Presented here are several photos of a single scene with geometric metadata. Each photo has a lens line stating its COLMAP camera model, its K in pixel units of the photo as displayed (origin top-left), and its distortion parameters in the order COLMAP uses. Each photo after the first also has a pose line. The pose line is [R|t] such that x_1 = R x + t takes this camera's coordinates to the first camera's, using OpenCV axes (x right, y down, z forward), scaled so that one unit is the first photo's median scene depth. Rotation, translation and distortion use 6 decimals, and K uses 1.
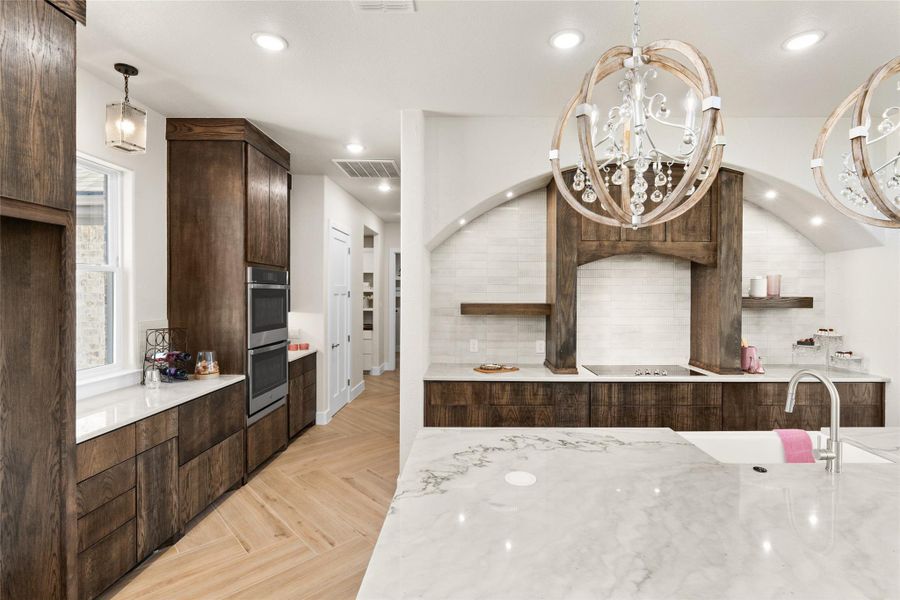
lens RADIAL K [[415.9, 0, 459.9], [0, 415.9, 294.7], [0, 0, 1]] dist [-0.001554, -0.000161]
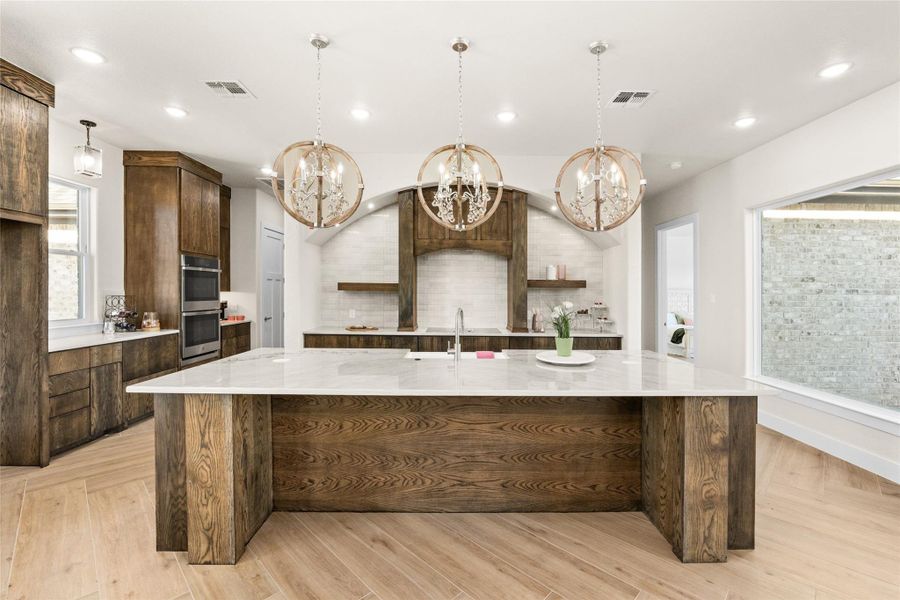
lens RADIAL K [[380.3, 0, 446.0], [0, 380.3, 293.6], [0, 0, 1]] dist [-0.001298, -0.000664]
pose [[0.999758, 0.007534, 0.020654, 0.381870], [-0.007640, 0.999958, 0.005046, 0.055028], [-0.020615, -0.005203, 0.999774, -0.334977]]
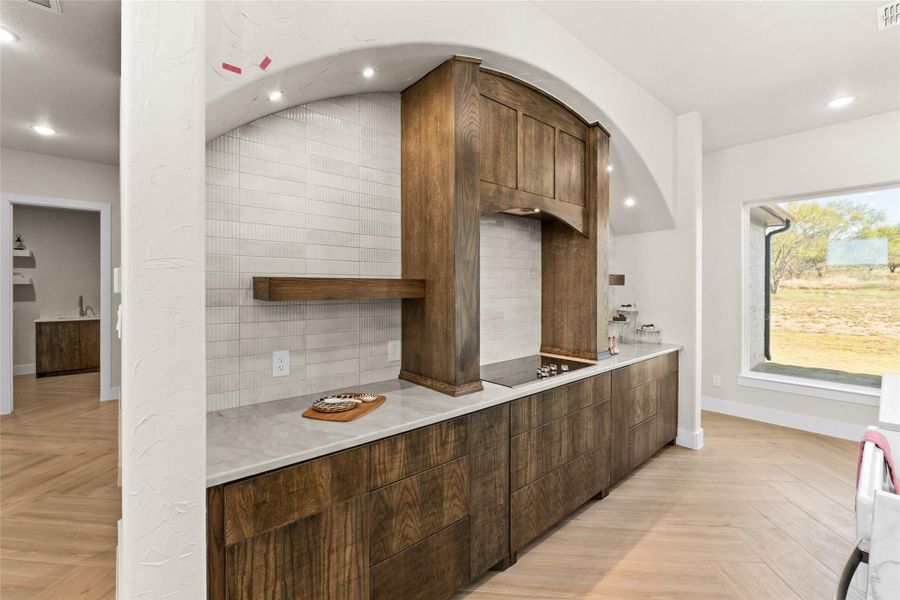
lens RADIAL K [[384.6, 0, 449.5], [0, 384.6, 287.1], [0, 0, 1]] dist [-0.020550, -0.000113]
pose [[0.755332, -0.006183, 0.655313, -0.135929], [0.004709, 0.999981, 0.004007, 0.034756], [-0.655326, 0.000060, 0.755347, 0.614016]]
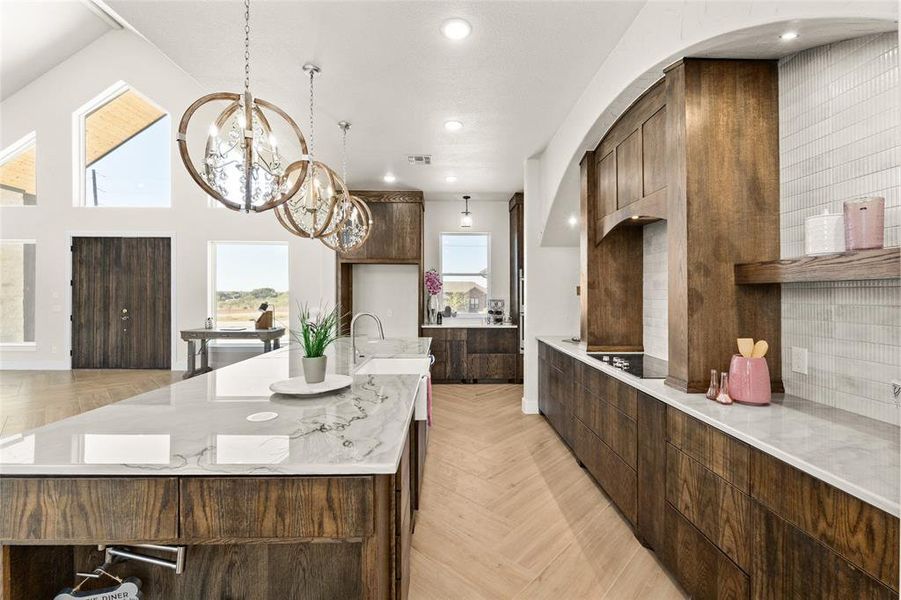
lens RADIAL K [[380.8, 0, 446.5], [0, 380.8, 293.6], [0, 0, 1]] dist [-0.001298, -0.000664]
pose [[0.013775, -0.004132, -0.999897, 1.227126], [0.001188, 0.999991, -0.004116, 0.053698], [0.999904, -0.001131, 0.013780, 0.657177]]
